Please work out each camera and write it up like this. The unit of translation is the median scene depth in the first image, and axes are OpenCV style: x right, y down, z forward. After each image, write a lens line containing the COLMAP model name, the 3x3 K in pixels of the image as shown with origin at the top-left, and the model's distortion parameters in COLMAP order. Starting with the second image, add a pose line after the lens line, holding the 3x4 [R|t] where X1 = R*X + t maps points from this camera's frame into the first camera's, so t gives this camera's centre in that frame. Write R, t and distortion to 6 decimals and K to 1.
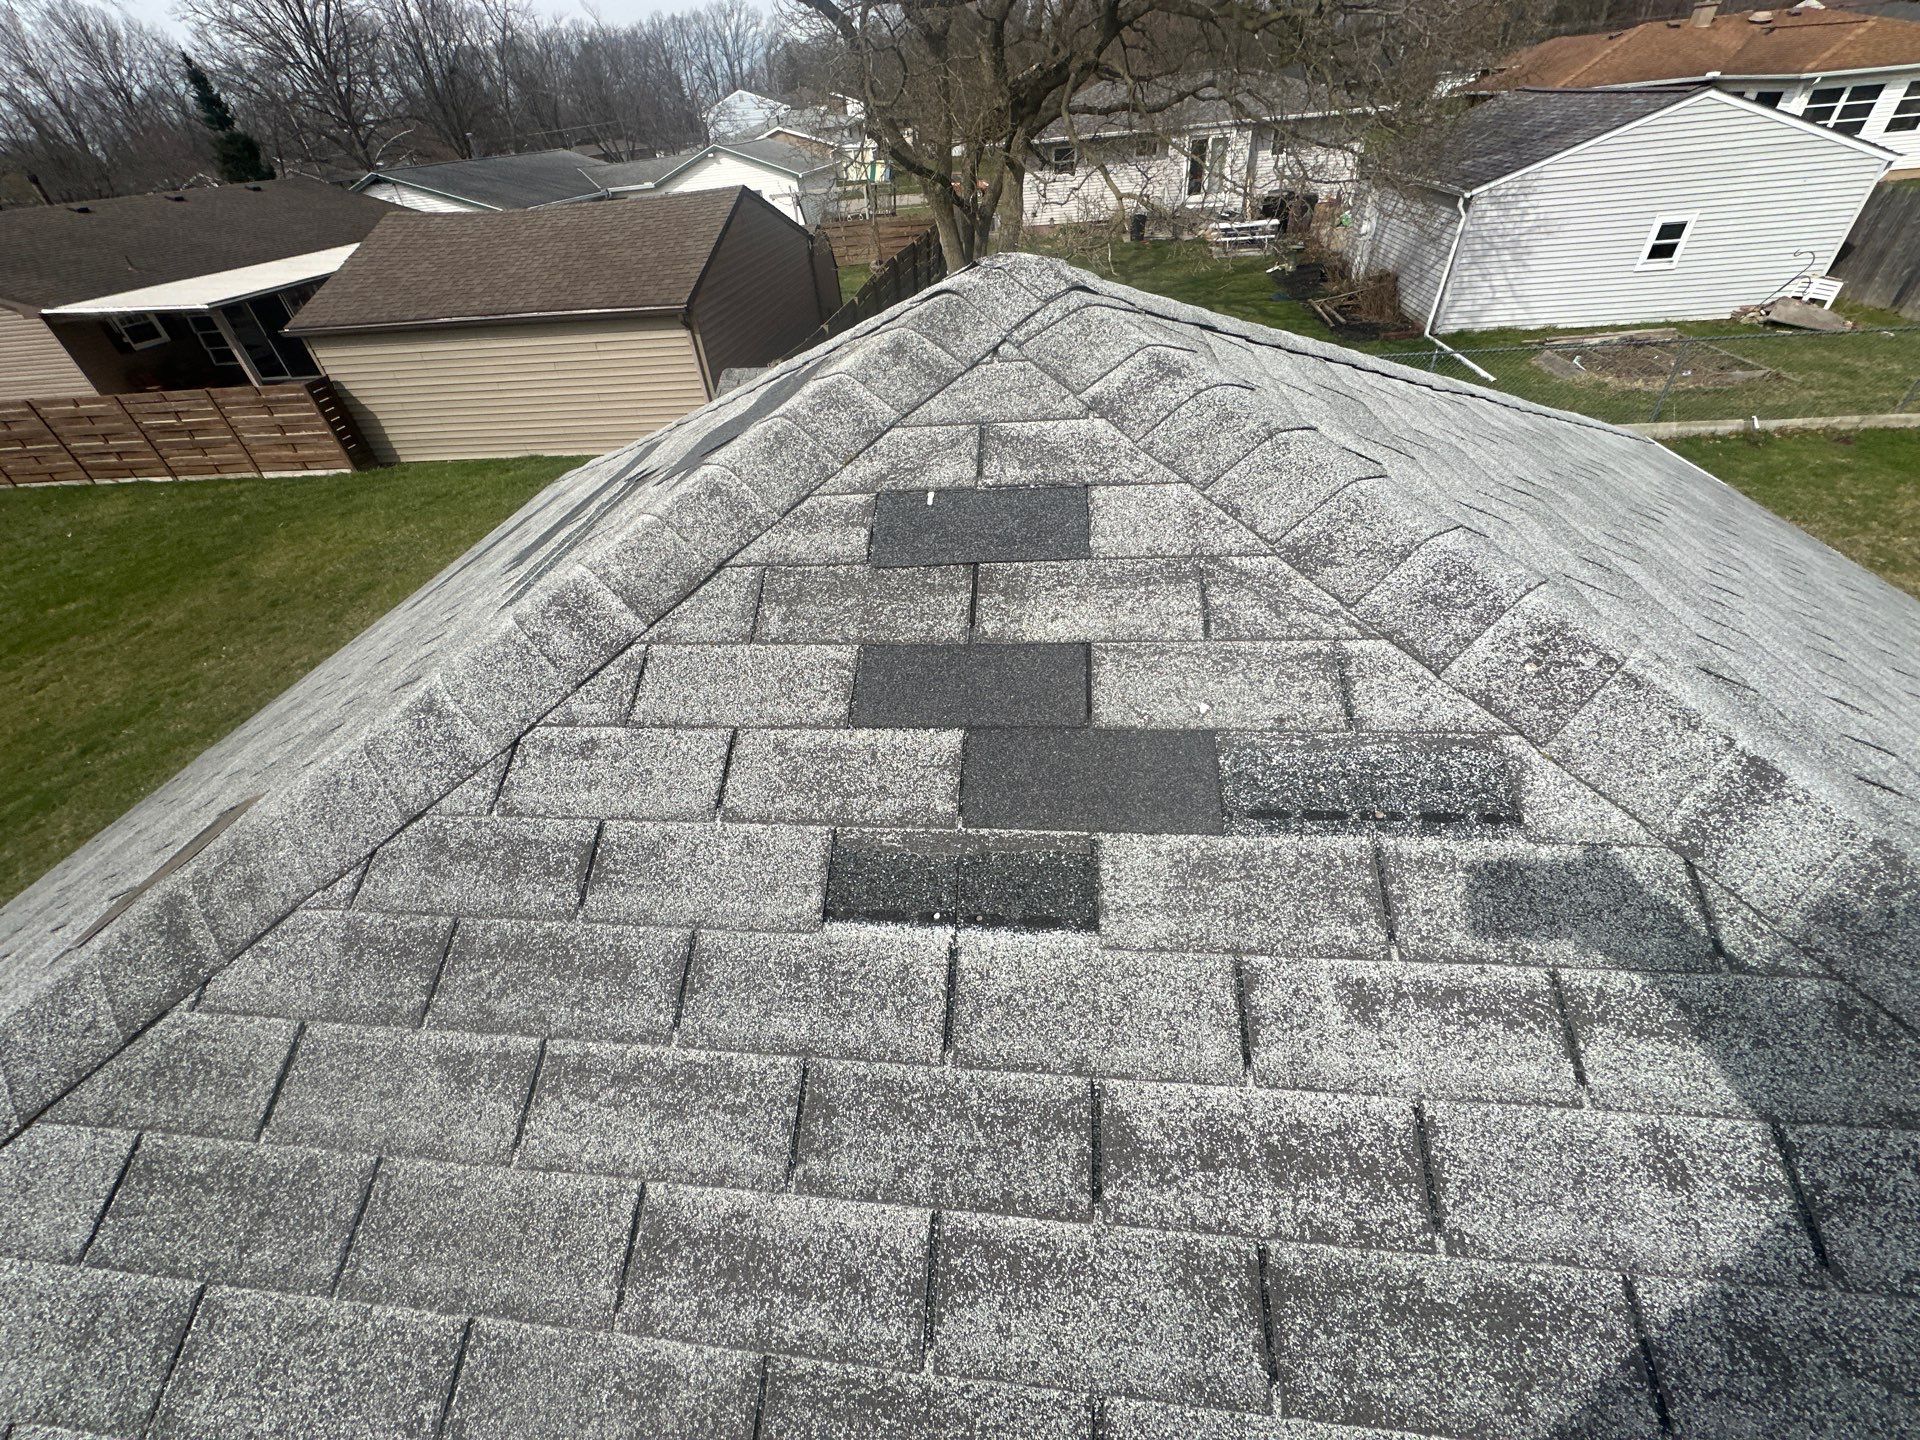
lens RADIAL K [[787.0, 0, 960.0], [0, 787.0, 720.0], [0, 0, 1]] dist [0.004646, -0.000618]
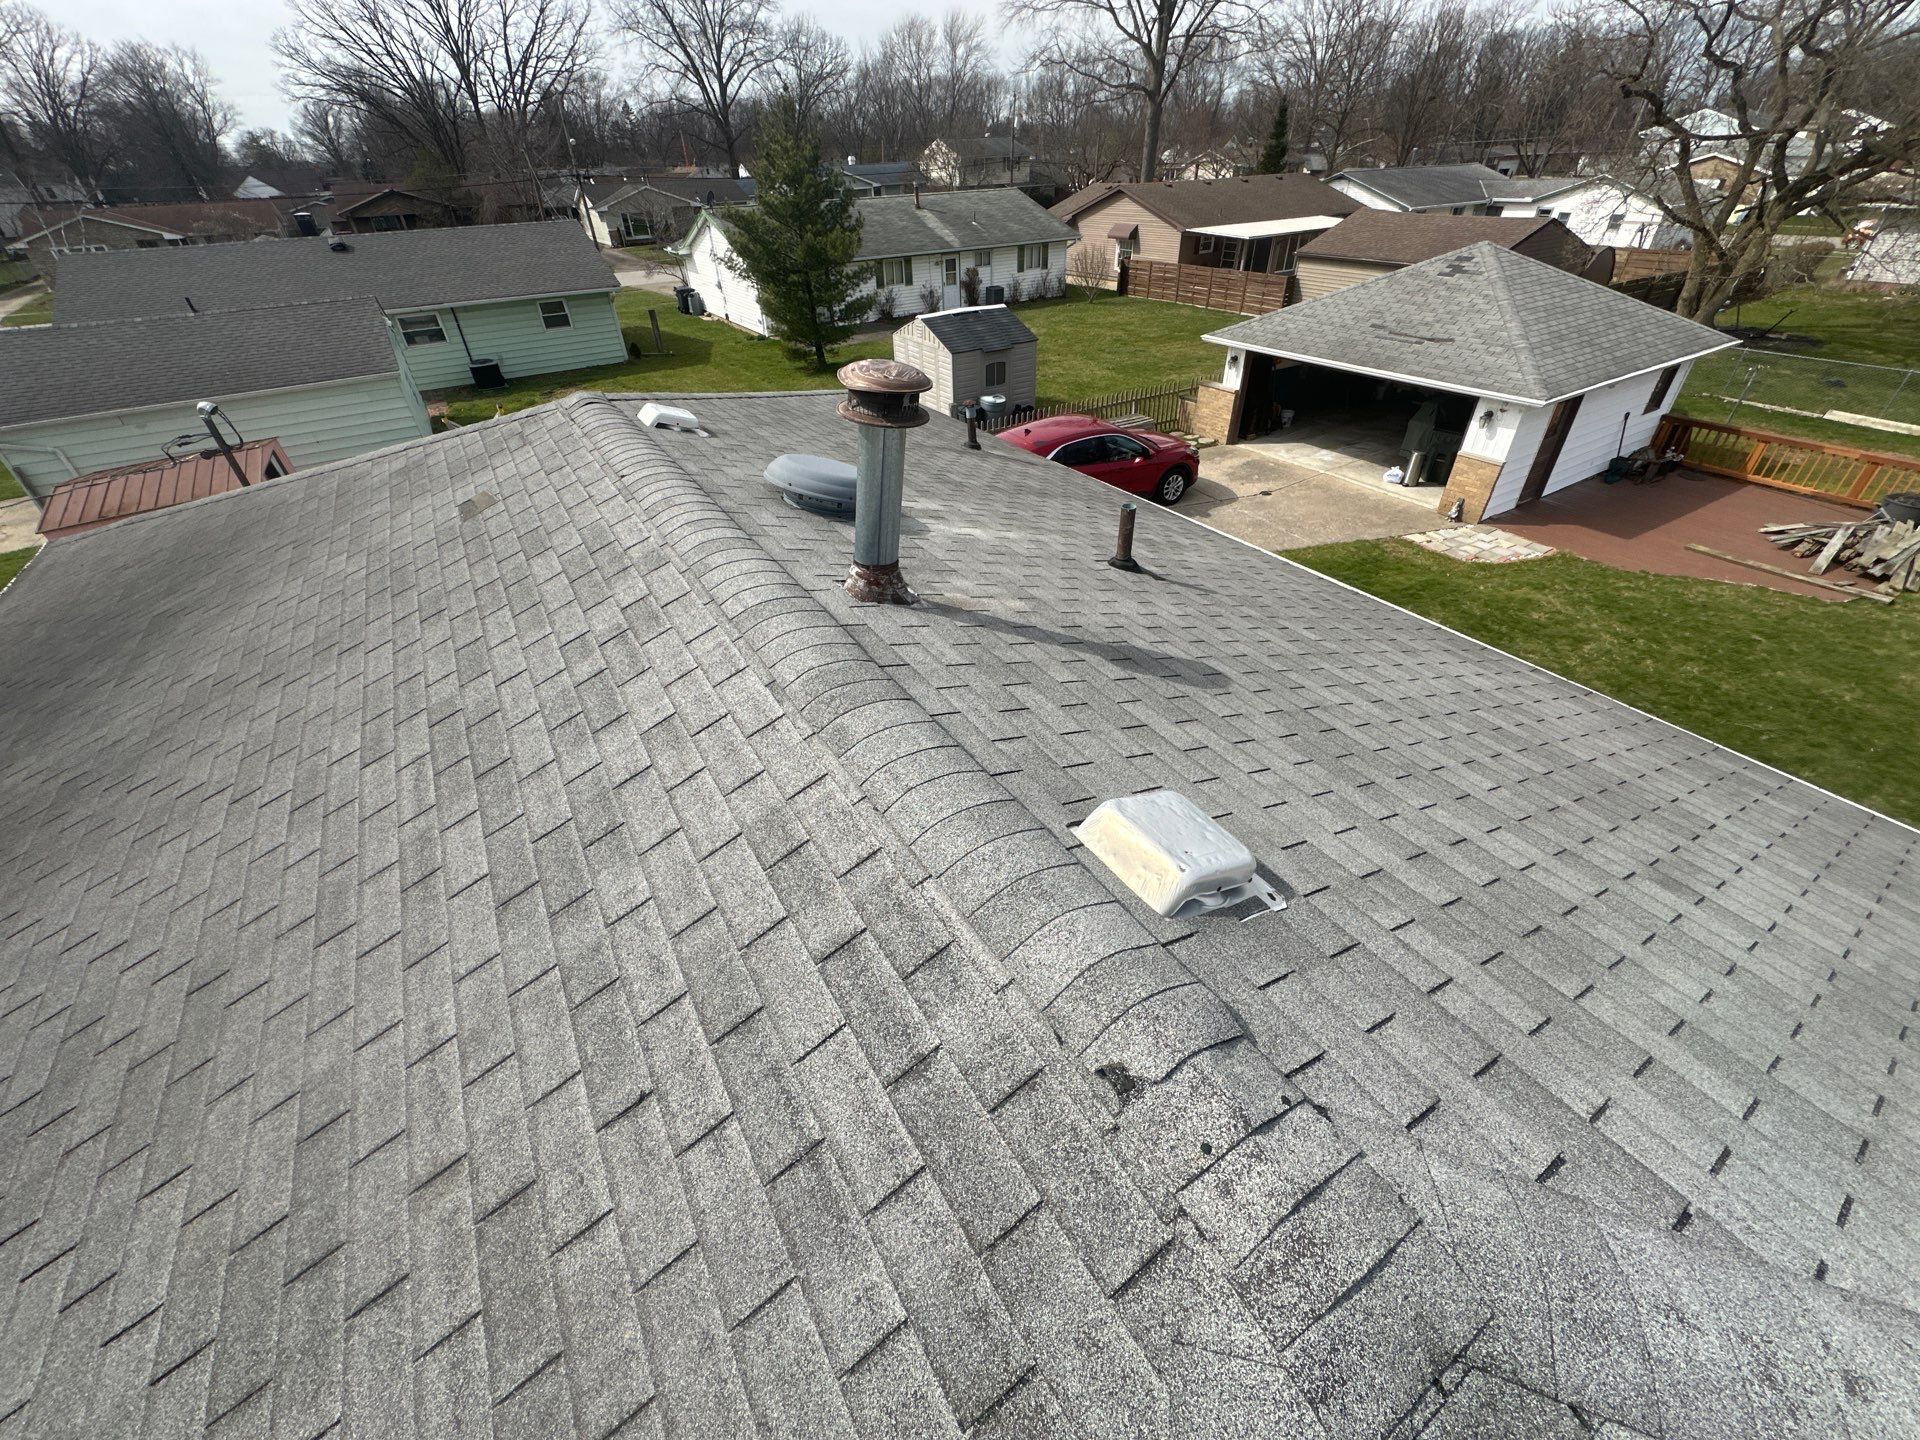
lens RADIAL K [[787.0, 0, 960.0], [0, 787.0, 720.0], [0, 0, 1]] dist [0.004646, -0.000618]
pose [[0.619673, 0.515144, -0.592142, 0.388115], [-0.515577, 0.836018, 0.187760, 0.495352], [0.591765, 0.188946, 0.783654, -0.754466]]
